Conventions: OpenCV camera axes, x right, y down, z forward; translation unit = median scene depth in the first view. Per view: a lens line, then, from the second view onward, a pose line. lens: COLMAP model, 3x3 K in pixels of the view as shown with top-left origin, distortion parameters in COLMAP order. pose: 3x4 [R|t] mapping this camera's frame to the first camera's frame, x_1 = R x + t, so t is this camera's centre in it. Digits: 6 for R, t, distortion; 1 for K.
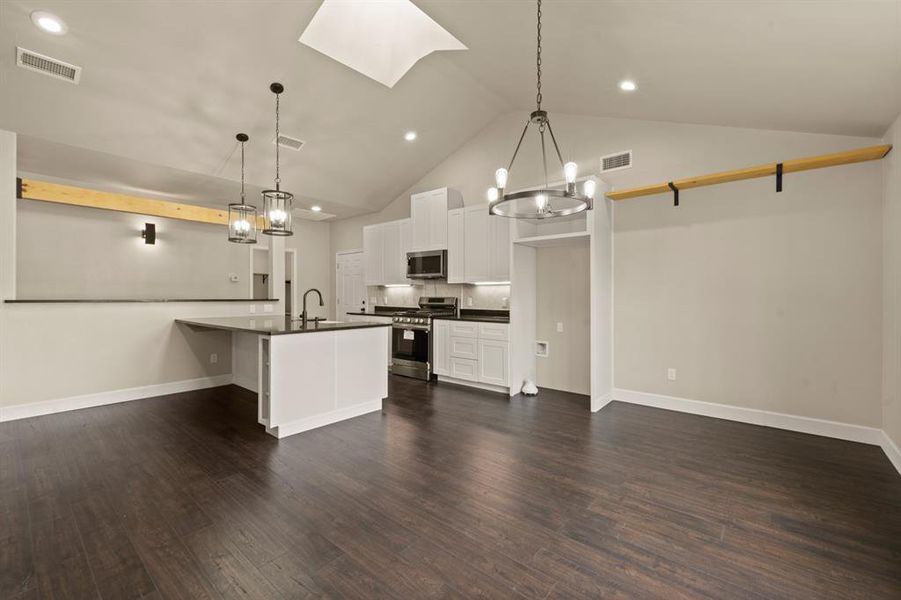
lens RADIAL K [[379.3, 0, 452.8], [0, 379.3, 296.1], [0, 0, 1]] dist [-0.000538, -0.000248]
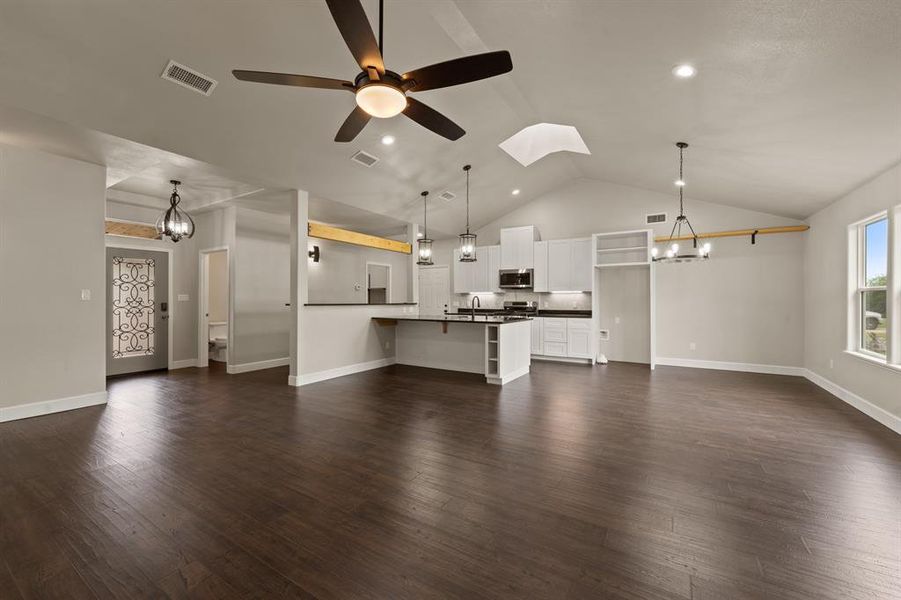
lens RADIAL K [[363.7, 0, 450.5], [0, 363.7, 300.0], [0, 0, 1]] dist [-0.008418, -0.000140]
pose [[0.990546, -0.000902, 0.137181, -0.546348], [0.001222, 0.999997, -0.002248, -0.000278], [-0.137179, 0.002394, 0.990543, -0.350413]]
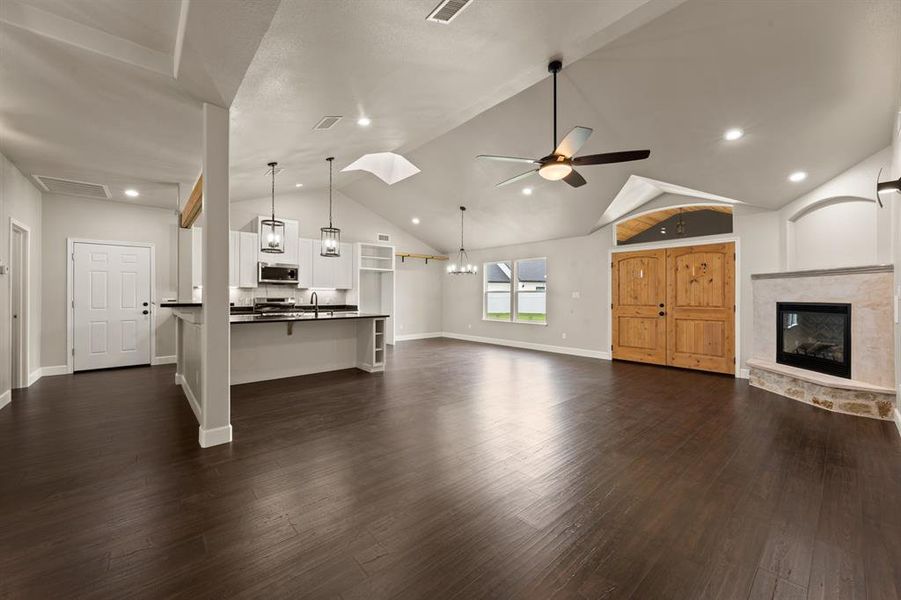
lens RADIAL K [[352.2, 0, 448.1], [0, 352.2, 296.0], [0, 0, 1]] dist [0.000488, 0.000011]
pose [[0.155212, 0.001114, 0.987881, -1.314772], [0.000289, 0.999999, -0.001173, -0.002325], [-0.987881, 0.000468, 0.155211, 0.236660]]
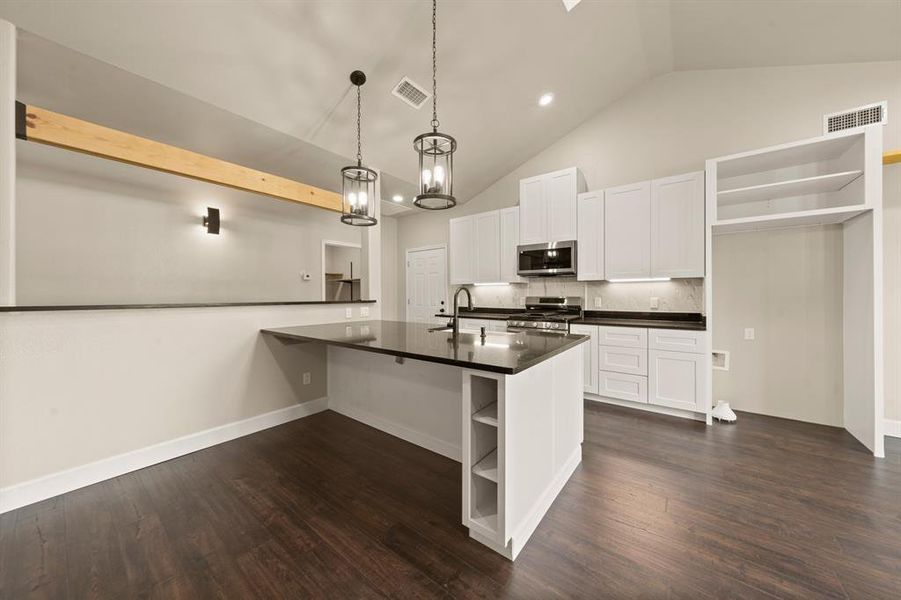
lens RADIAL K [[310.8, 0, 452.3], [0, 310.8, 295.3], [0, 0, 1]] dist [-0.000798, -0.000120]
pose [[0.999175, -0.005229, 0.040280, -0.336580], [0.005197, 0.999986, 0.000889, -0.002881], [-0.040284, -0.000679, 0.999188, 0.335227]]
